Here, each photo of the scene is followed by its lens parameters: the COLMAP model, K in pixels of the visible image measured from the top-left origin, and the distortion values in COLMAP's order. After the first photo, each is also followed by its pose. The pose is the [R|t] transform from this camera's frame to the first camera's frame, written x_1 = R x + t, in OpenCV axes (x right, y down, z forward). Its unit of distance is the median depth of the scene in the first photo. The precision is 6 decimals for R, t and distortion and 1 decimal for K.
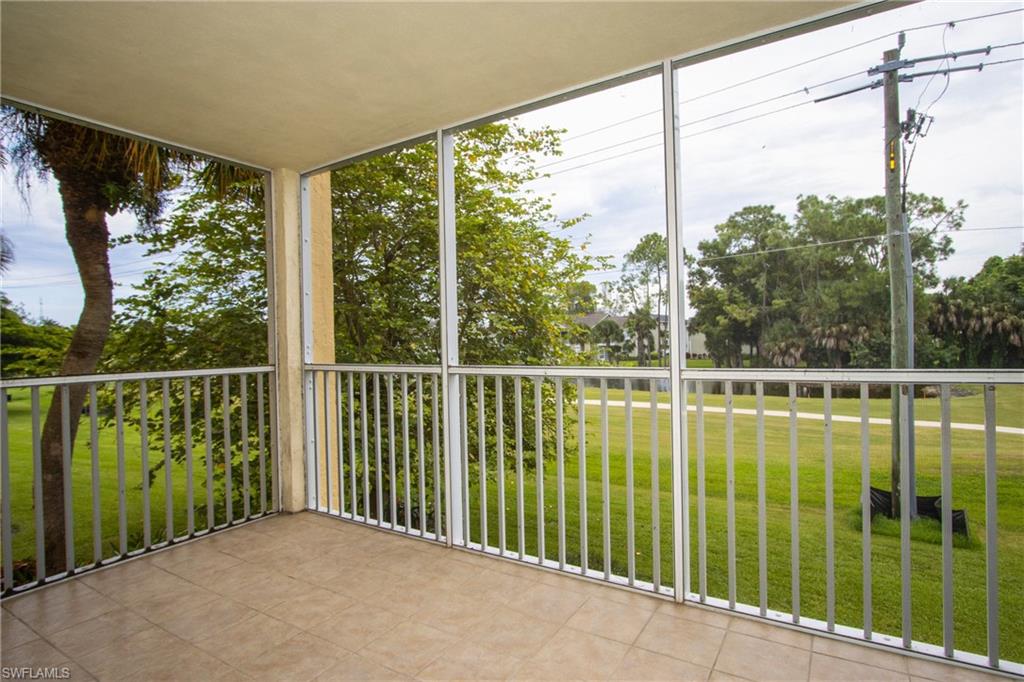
lens RADIAL K [[529.8, 0, 473.1], [0, 529.8, 345.7], [0, 0, 1]] dist [-0.001147, 0.003087]
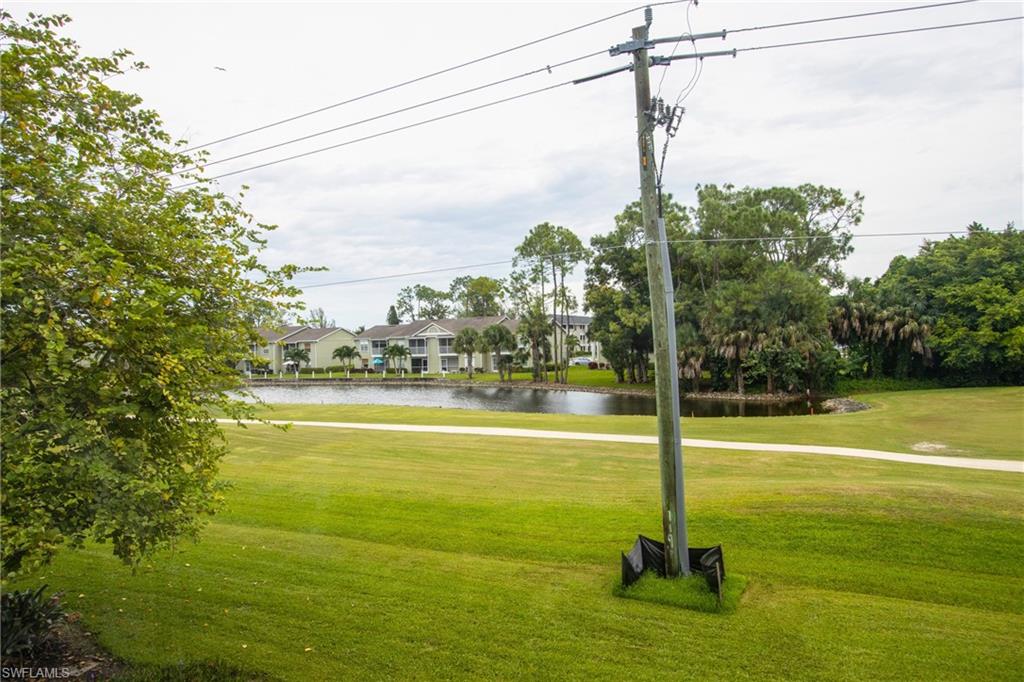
lens RADIAL K [[617.7, 0, 505.9], [0, 617.7, 341.3], [0, 0, 1]] dist [-0.010477, -0.000360]
pose [[0.993994, -0.008518, 0.109104, 0.186643], [0.009084, 0.999948, -0.004692, -0.020625], [-0.109058, 0.005655, 0.994019, 0.018334]]
